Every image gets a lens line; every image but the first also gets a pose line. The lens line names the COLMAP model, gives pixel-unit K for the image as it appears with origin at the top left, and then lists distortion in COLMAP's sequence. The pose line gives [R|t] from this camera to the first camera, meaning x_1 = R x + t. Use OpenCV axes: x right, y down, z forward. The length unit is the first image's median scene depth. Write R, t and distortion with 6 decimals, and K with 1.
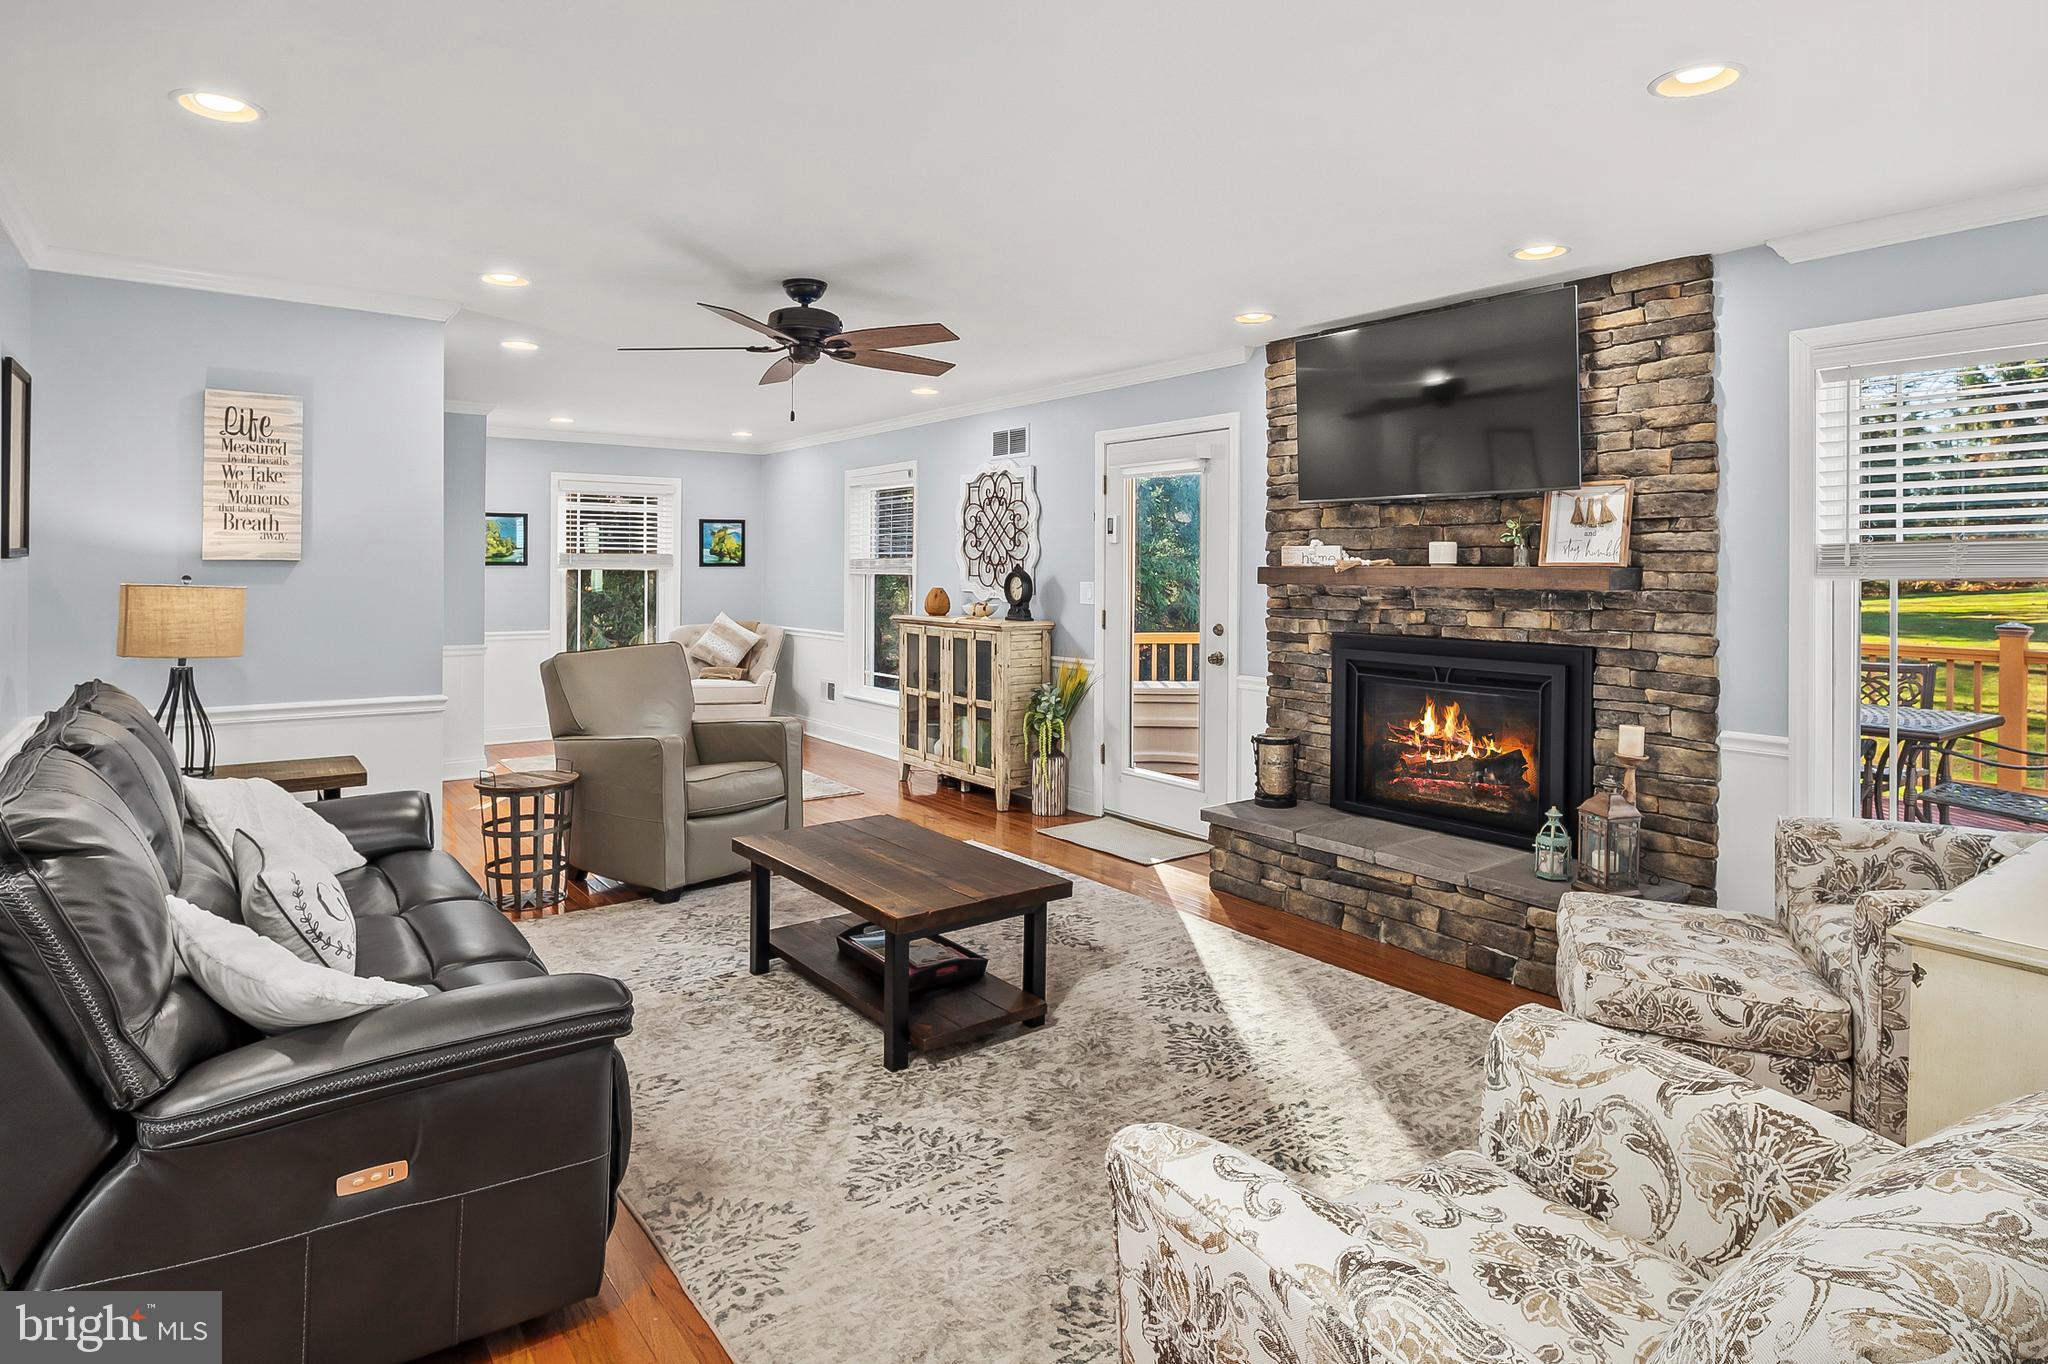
lens RADIAL K [[1134.4, 0, 1023.7], [0, 1134.4, 557.0], [0, 0, 1]] dist [-0.002724, -0.000135]
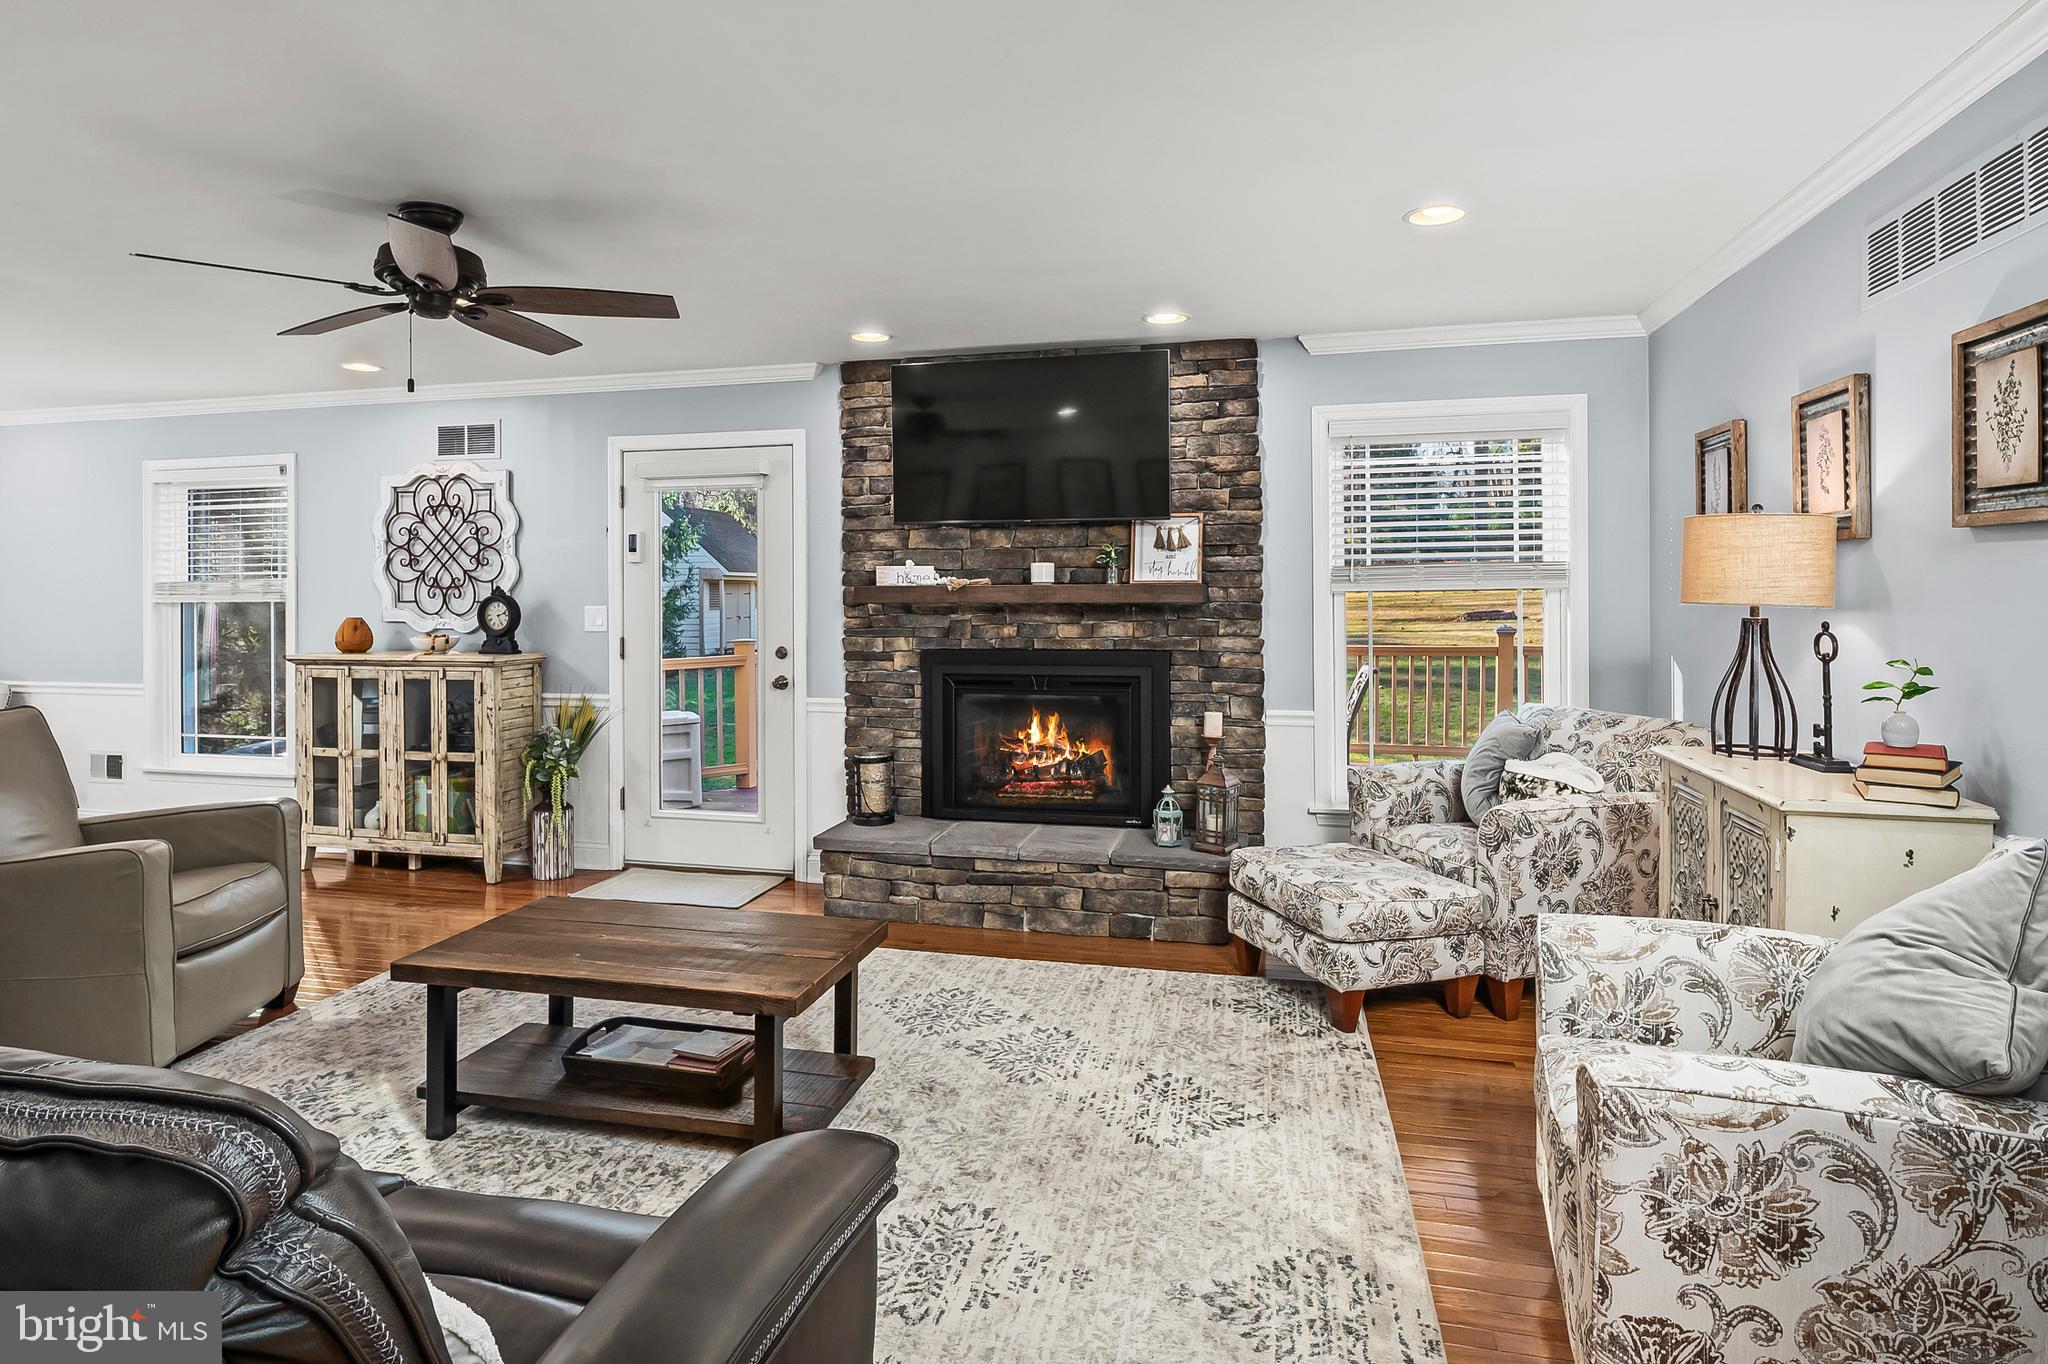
lens RADIAL K [[1123.2, 0, 1018.4], [0, 1123.2, 582.5], [0, 0, 1]] dist [0.006046, -0.011295]
pose [[0.767103, -0.002152, 0.641520, -0.361796], [0.002683, 0.999996, 0.000147, 0.006112], [-0.641518, 0.001608, 0.767106, 0.171820]]
